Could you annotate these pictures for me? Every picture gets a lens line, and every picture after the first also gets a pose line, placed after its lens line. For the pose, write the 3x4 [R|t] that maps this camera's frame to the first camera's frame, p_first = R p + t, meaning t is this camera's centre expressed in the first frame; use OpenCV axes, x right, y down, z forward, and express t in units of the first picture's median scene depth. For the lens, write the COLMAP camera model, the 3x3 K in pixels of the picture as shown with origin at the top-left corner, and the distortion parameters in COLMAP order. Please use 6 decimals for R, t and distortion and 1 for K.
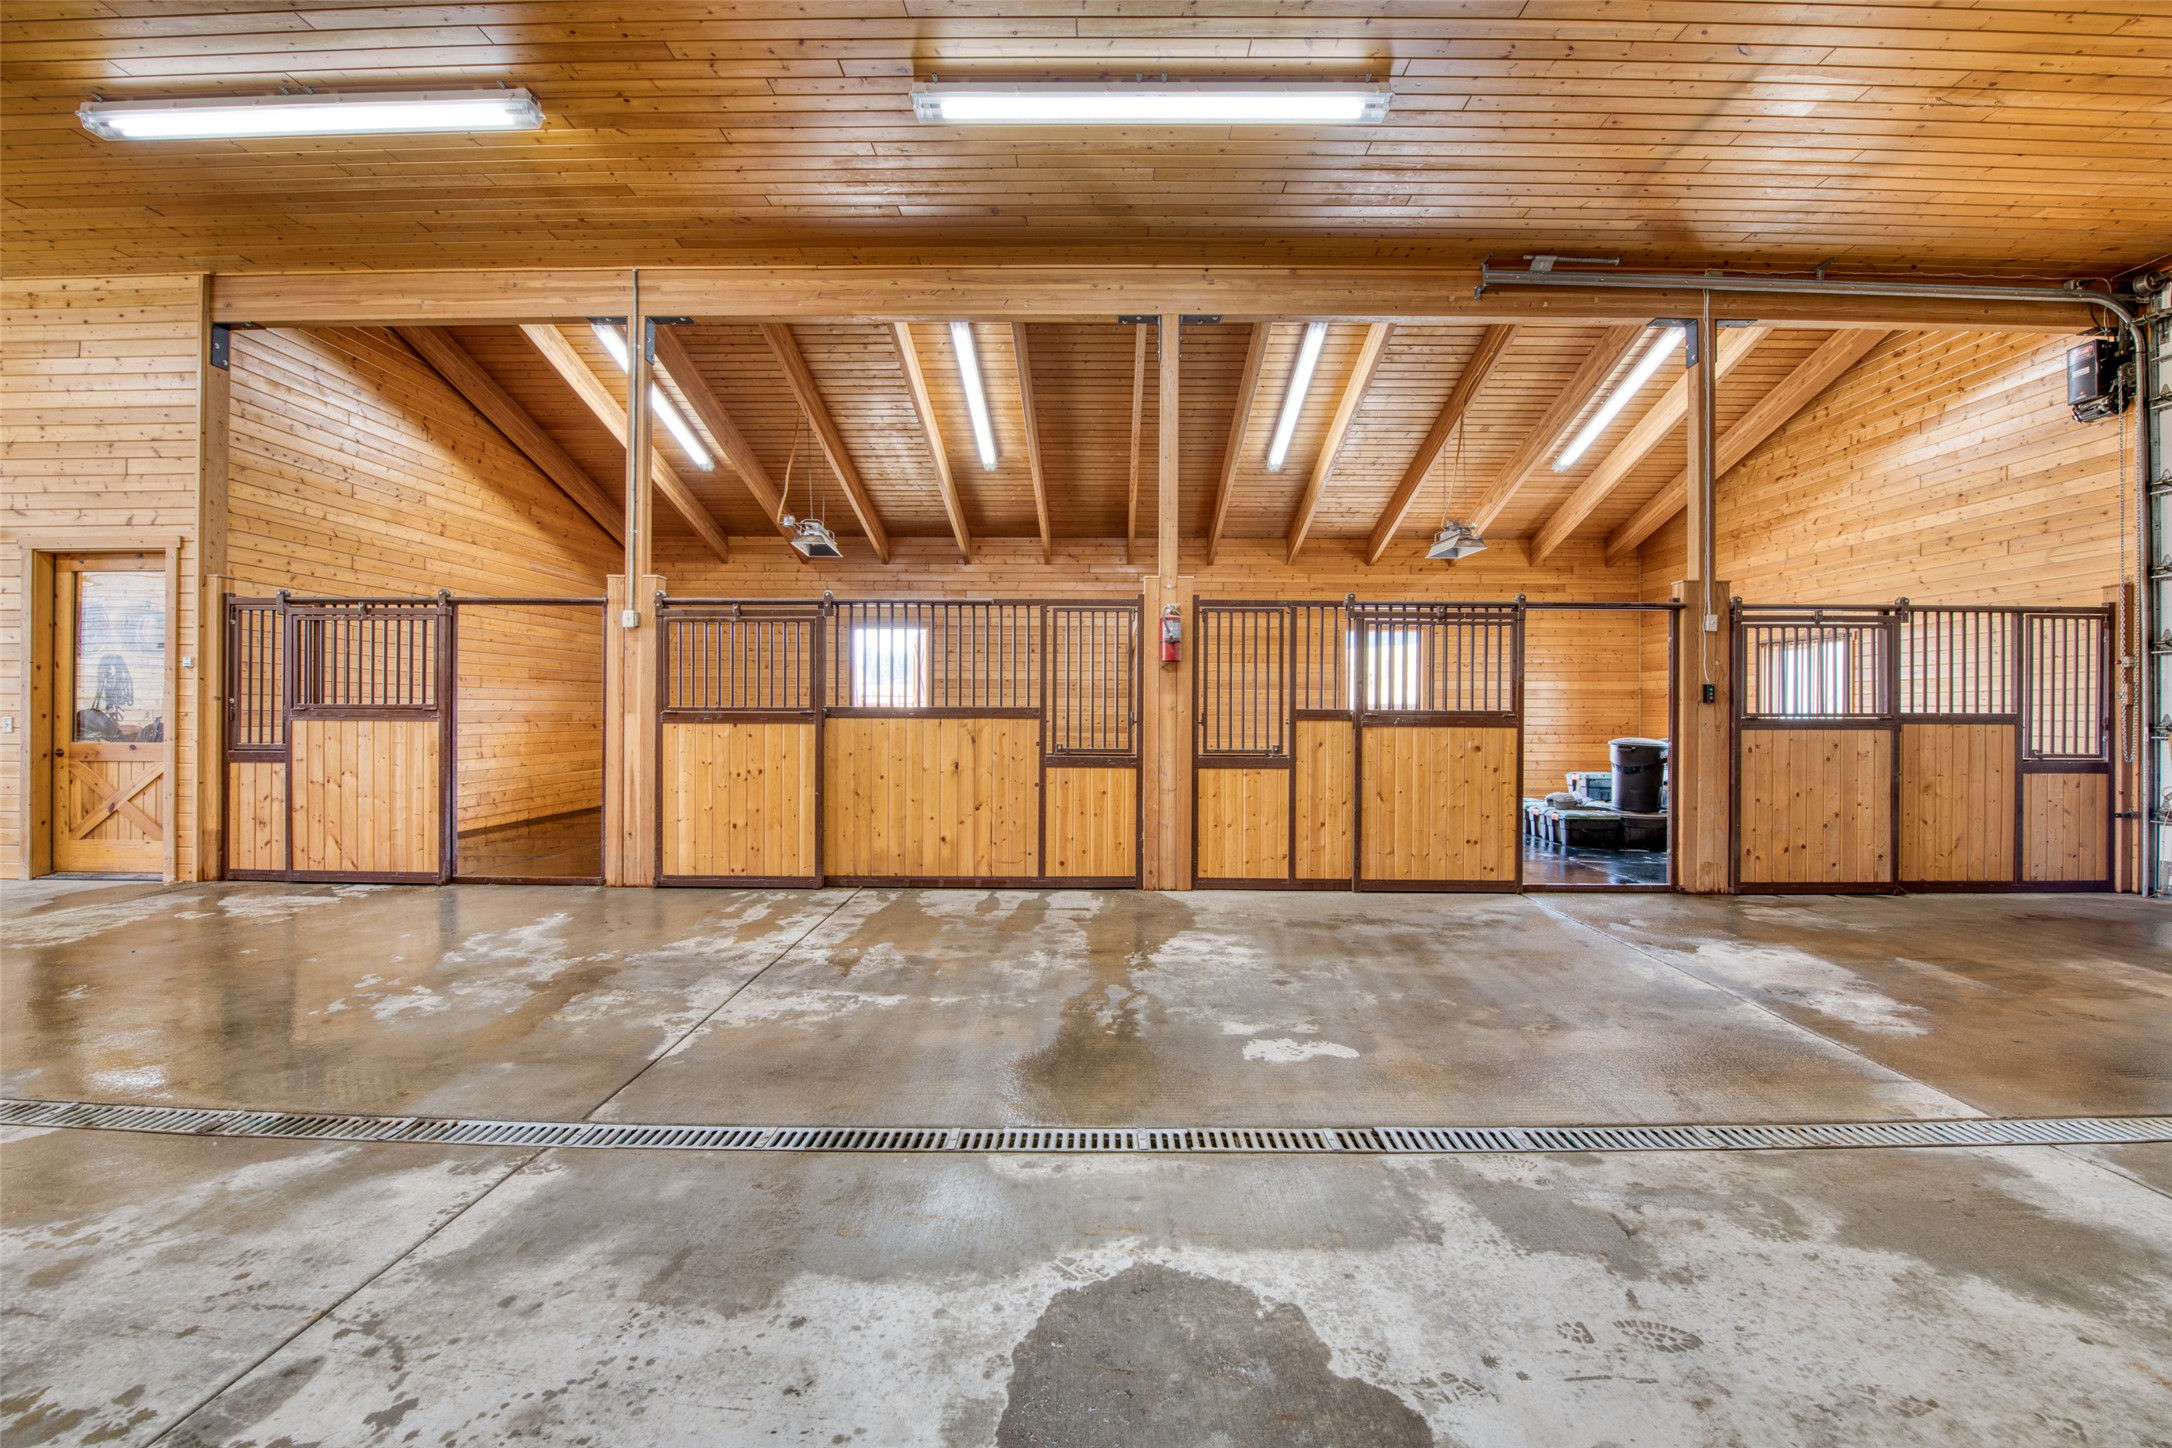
lens RADIAL K [[867.9, 0, 1086.0], [0, 867.9, 724.0], [0, 0, 1]] dist [-0.019237, -0.000384]
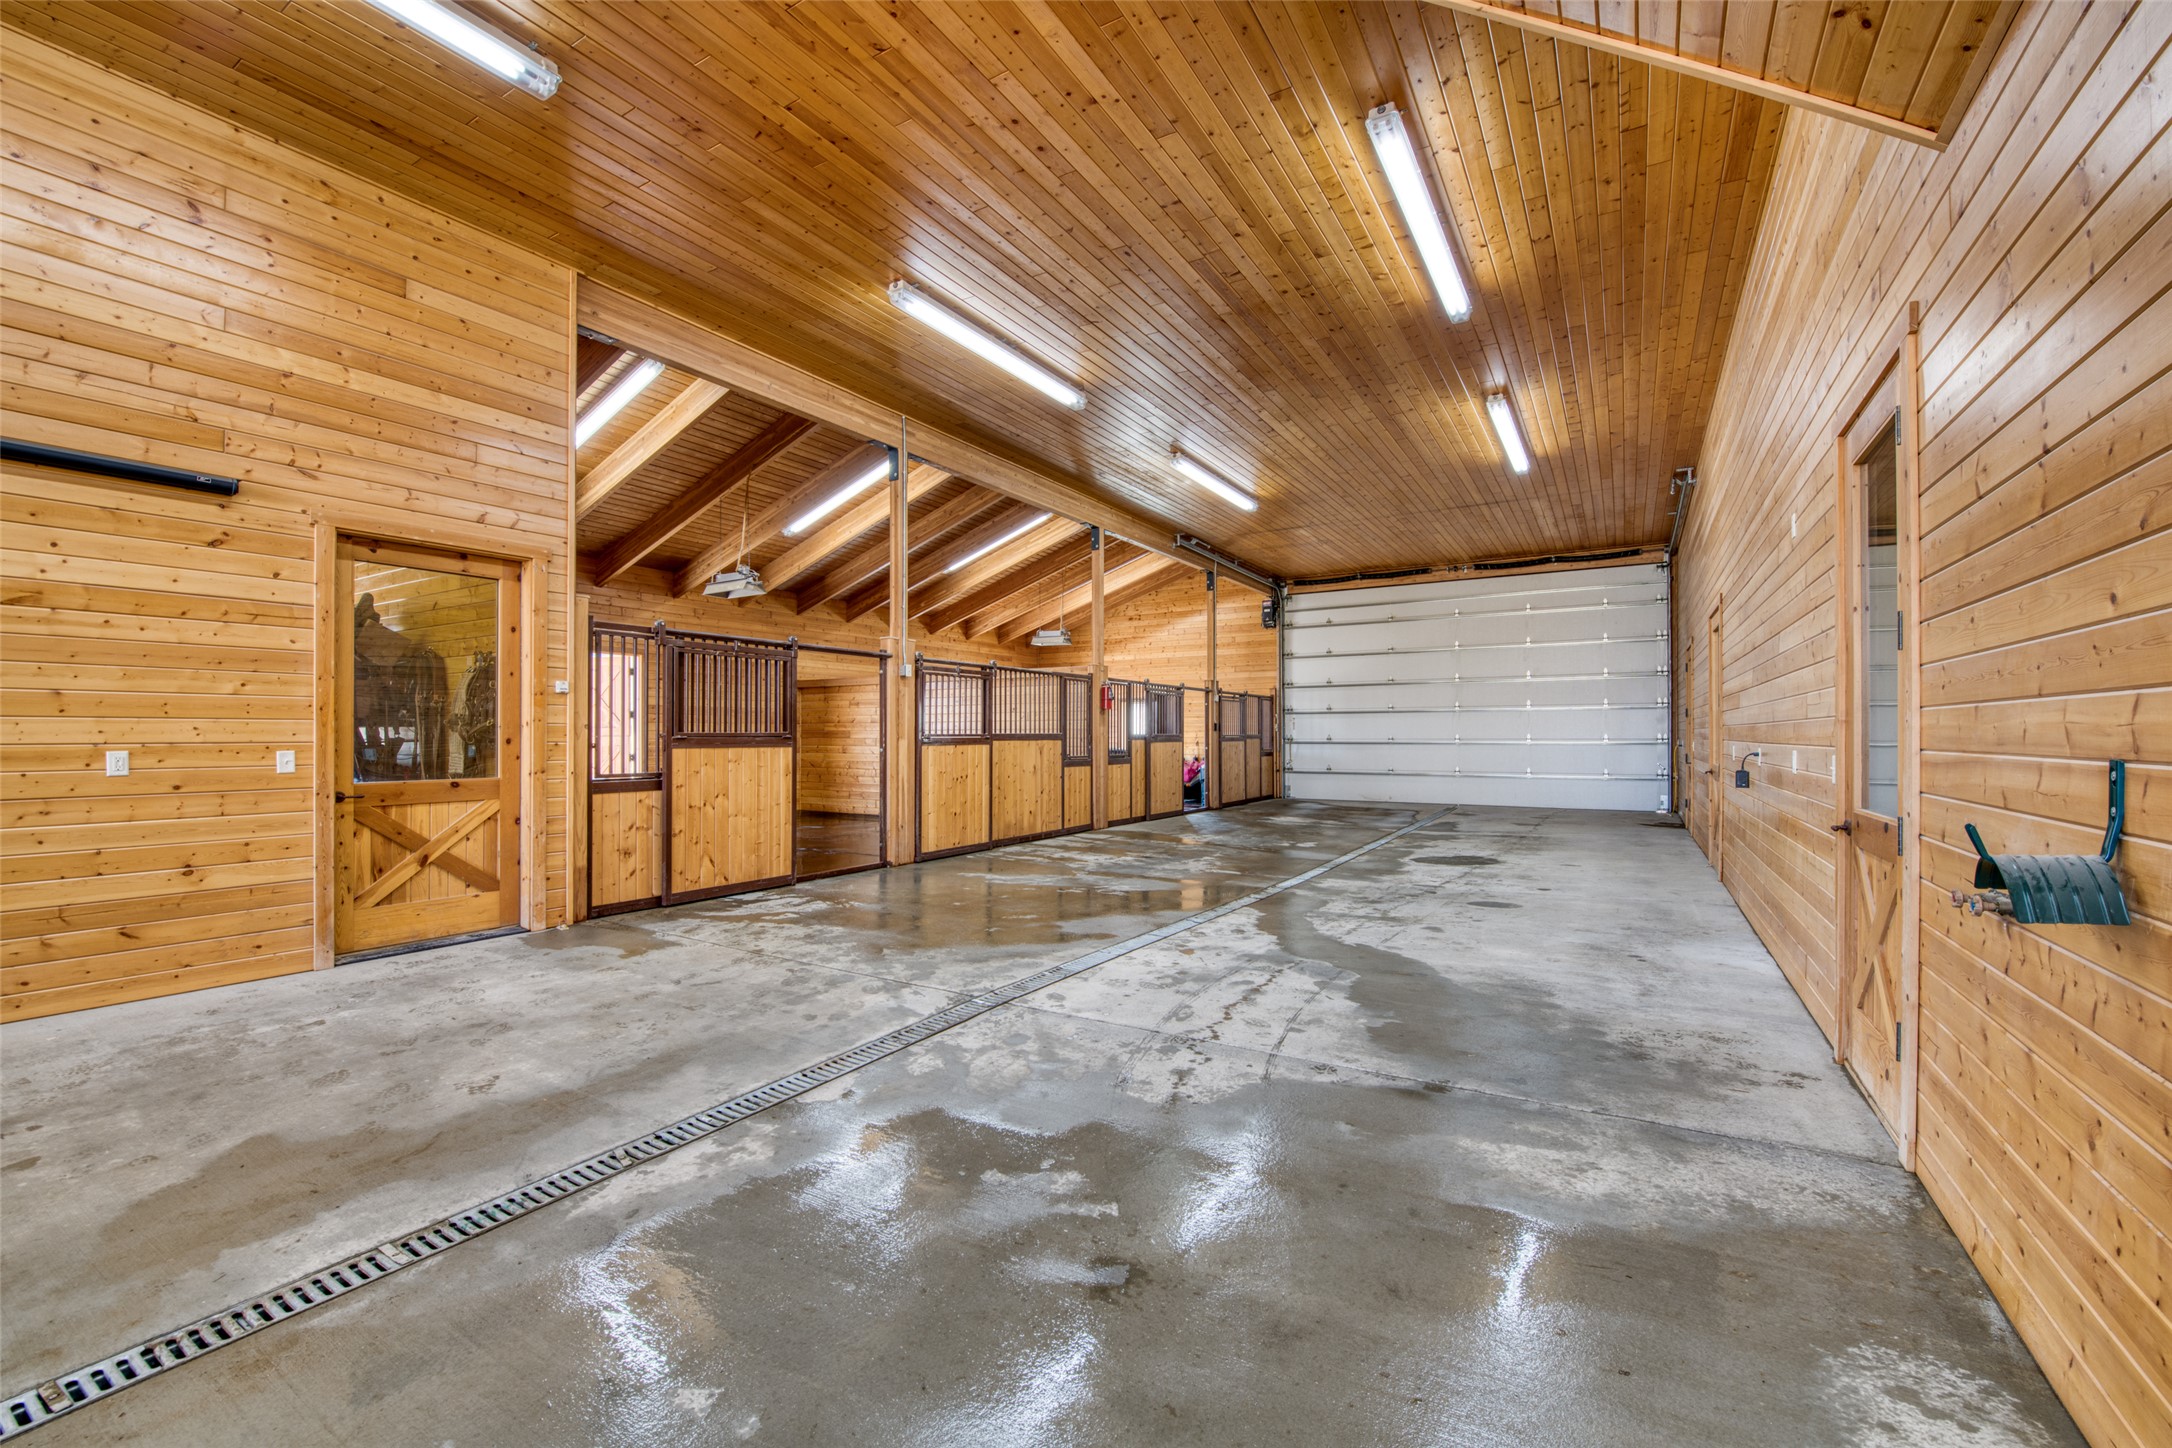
lens RADIAL K [[889.9, 0, 1084.7], [0, 889.9, 733.3], [0, 0, 1]] dist [-0.013613, -0.004189]
pose [[0.513631, -0.002585, 0.858007, -1.567270], [0.014794, 0.999873, -0.005844, -0.008084], [-0.857884, 0.015695, 0.513604, 0.023910]]
